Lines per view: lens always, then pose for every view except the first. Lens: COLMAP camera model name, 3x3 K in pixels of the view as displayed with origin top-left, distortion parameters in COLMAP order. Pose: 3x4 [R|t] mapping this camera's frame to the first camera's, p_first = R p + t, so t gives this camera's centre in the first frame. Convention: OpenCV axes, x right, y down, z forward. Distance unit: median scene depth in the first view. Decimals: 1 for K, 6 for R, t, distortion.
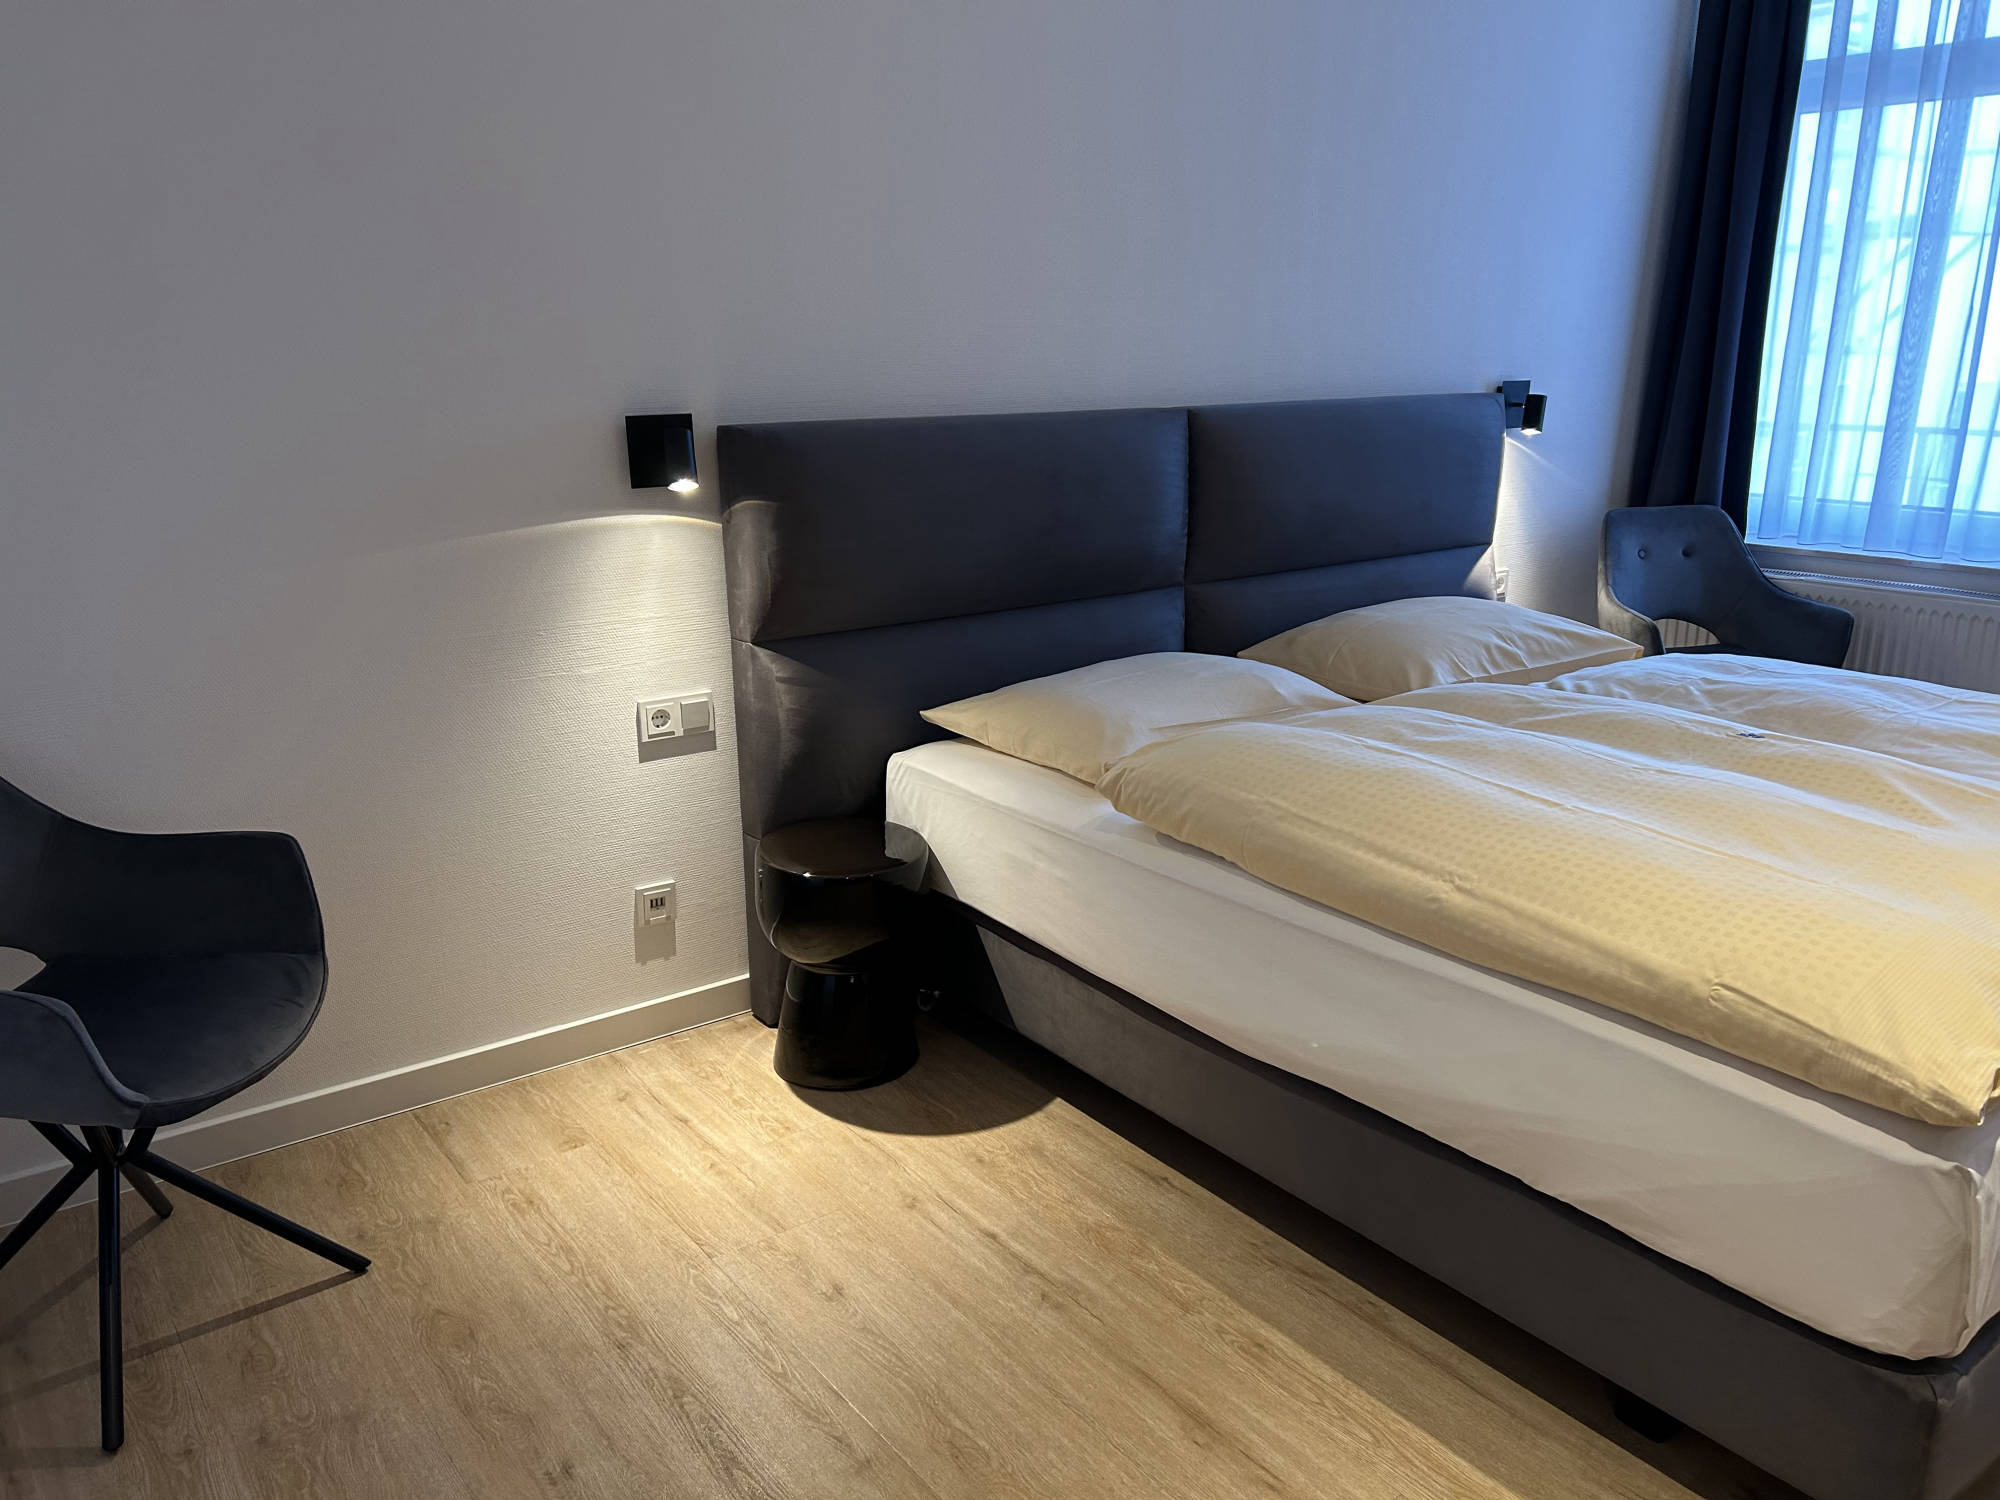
lens RADIAL K [[1481.9, 0, 1000.0], [0, 1481.9, 750.0], [0, 0, 1]] dist [0.076764, -0.044638]
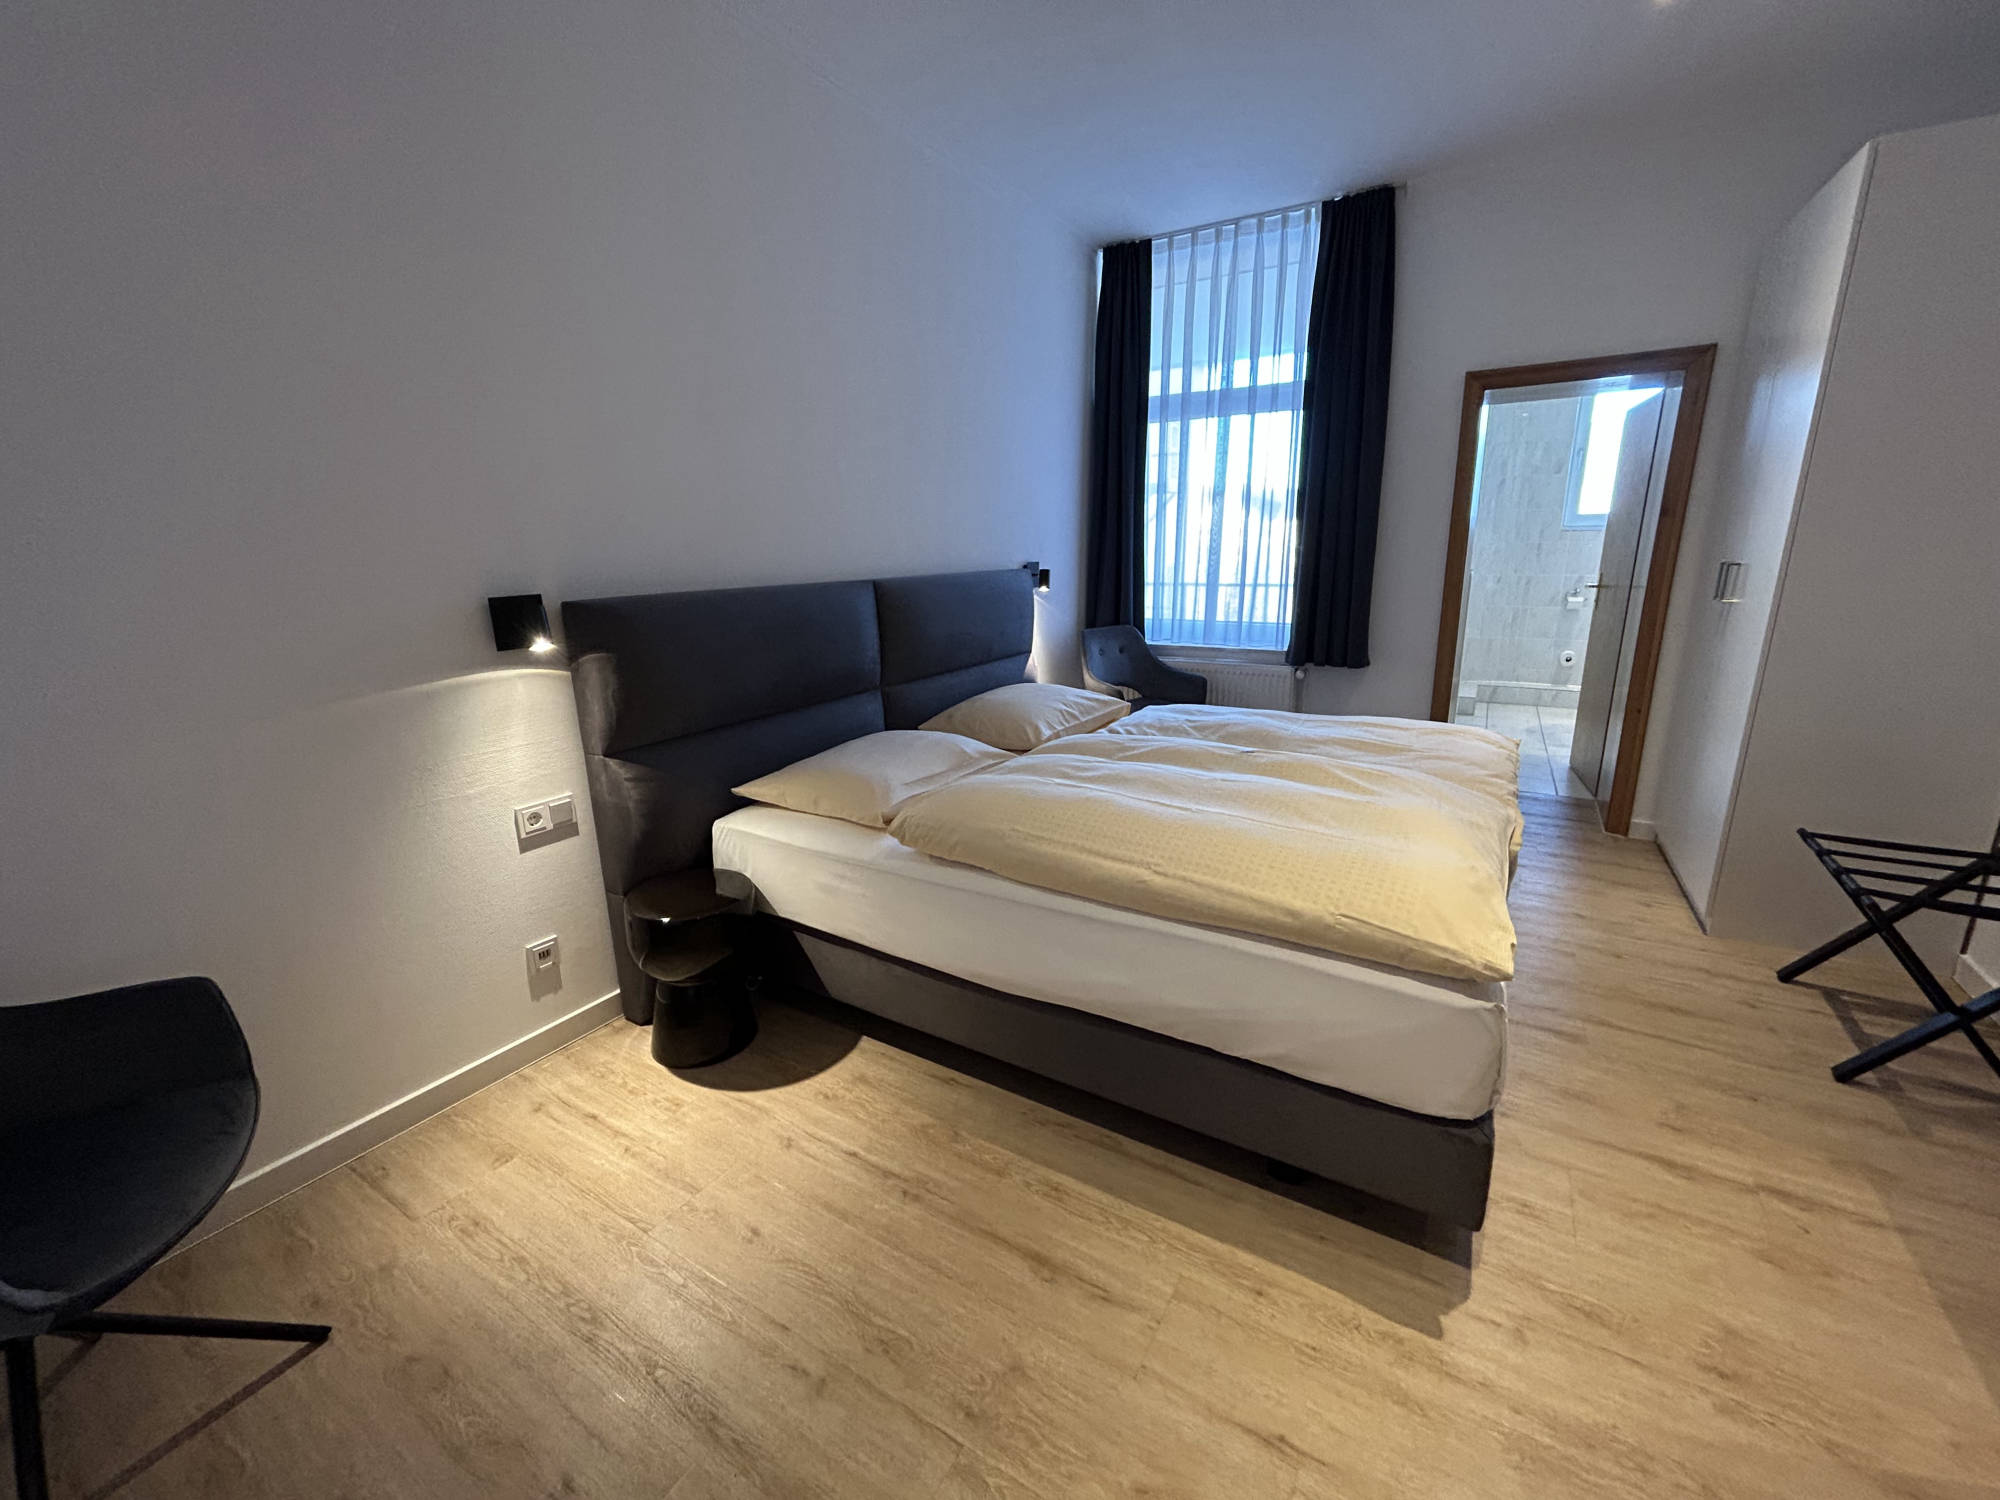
lens RADIAL K [[819.1, 0, 1000.0], [0, 819.1, 750.0], [0, 0, 1]] dist [0.011495, 0.000342]
pose [[0.933957, -0.103682, 0.342015, -0.095914], [0.112295, 0.993660, -0.005420, -0.036852], [-0.339285, 0.043468, 0.939679, 0.180694]]
